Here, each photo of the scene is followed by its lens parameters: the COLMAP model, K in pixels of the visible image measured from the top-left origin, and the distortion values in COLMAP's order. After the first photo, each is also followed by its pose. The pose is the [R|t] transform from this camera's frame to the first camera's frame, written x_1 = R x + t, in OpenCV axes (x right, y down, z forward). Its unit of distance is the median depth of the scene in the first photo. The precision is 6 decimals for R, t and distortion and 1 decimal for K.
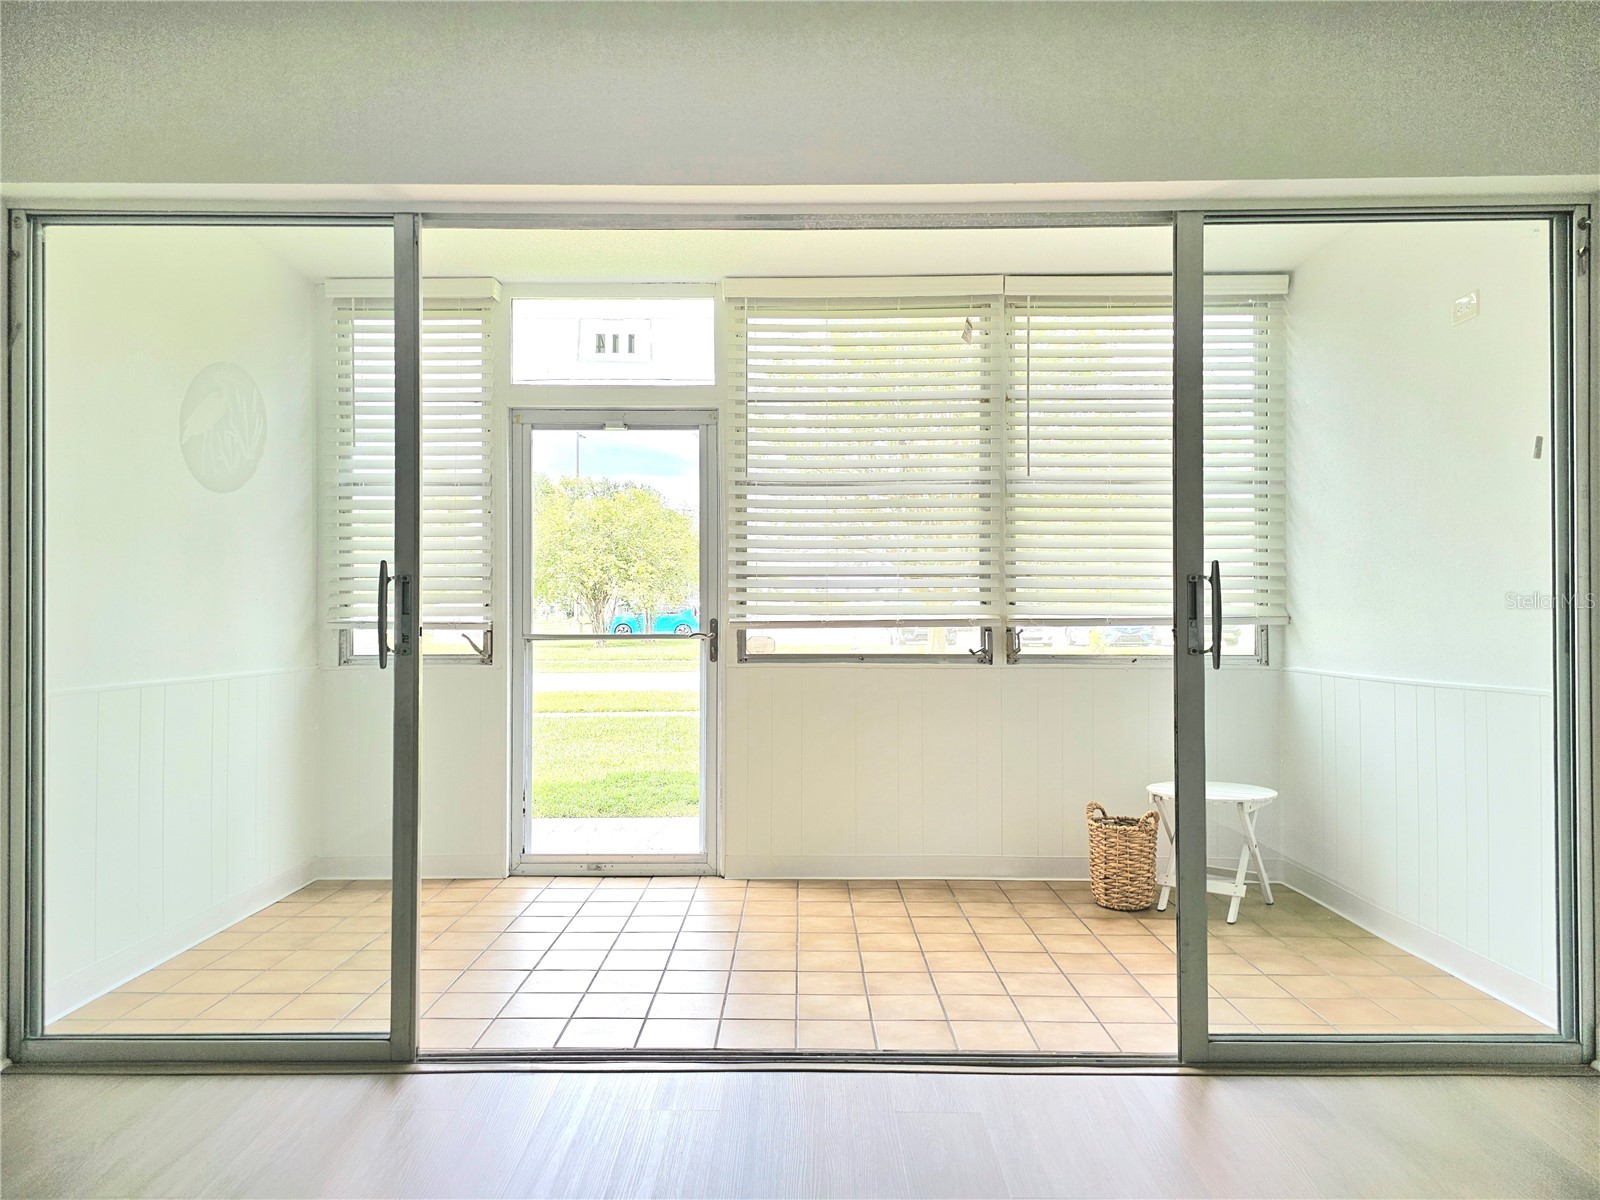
lens RADIAL K [[1086.9, 0, 800.0], [0, 1086.9, 600.0], [0, 0, 1]] dist [0.035518, -0.000400]
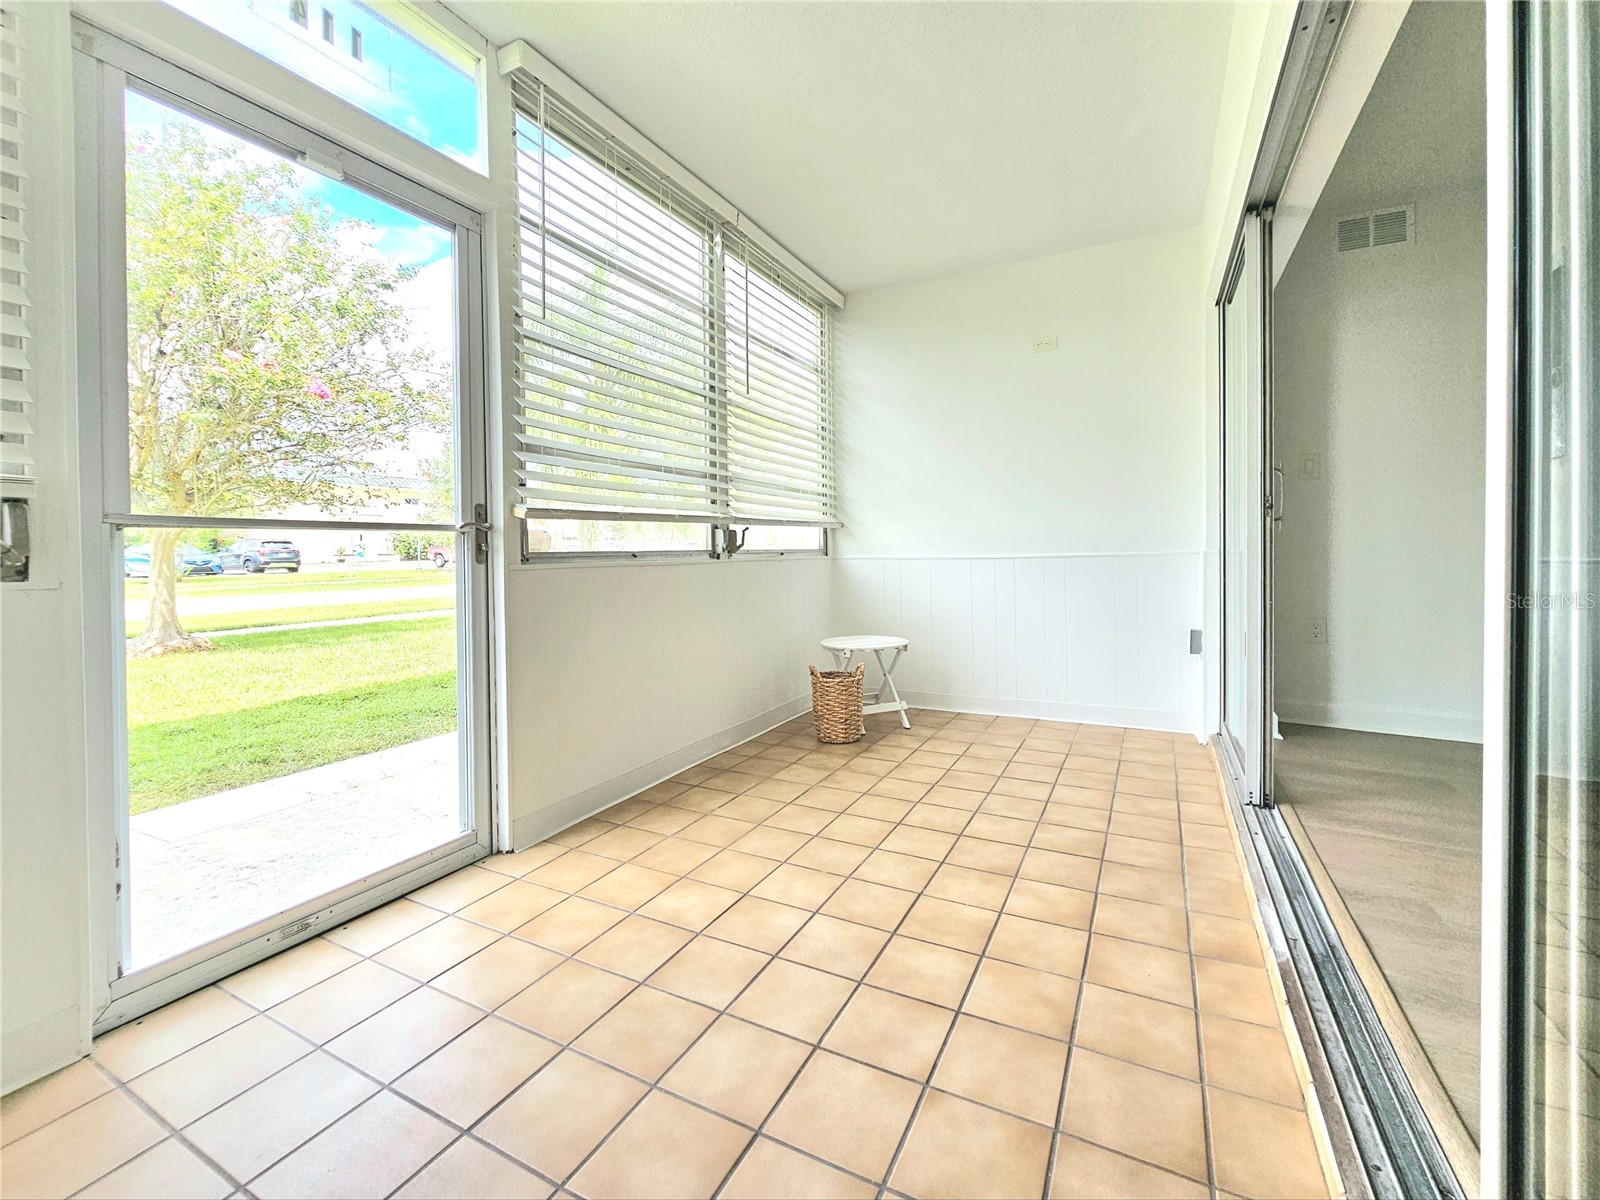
lens RADIAL K [[662.7, 0, 806.0], [0, 662.7, 551.5], [0, 0, 1]] dist [-0.000252, 0.000000]
pose [[0.451683, -0.011250, 0.892108, -0.383323], [-0.008759, 0.999816, 0.017044, 0.040056], [-0.892136, -0.015513, 0.451501, 0.621731]]
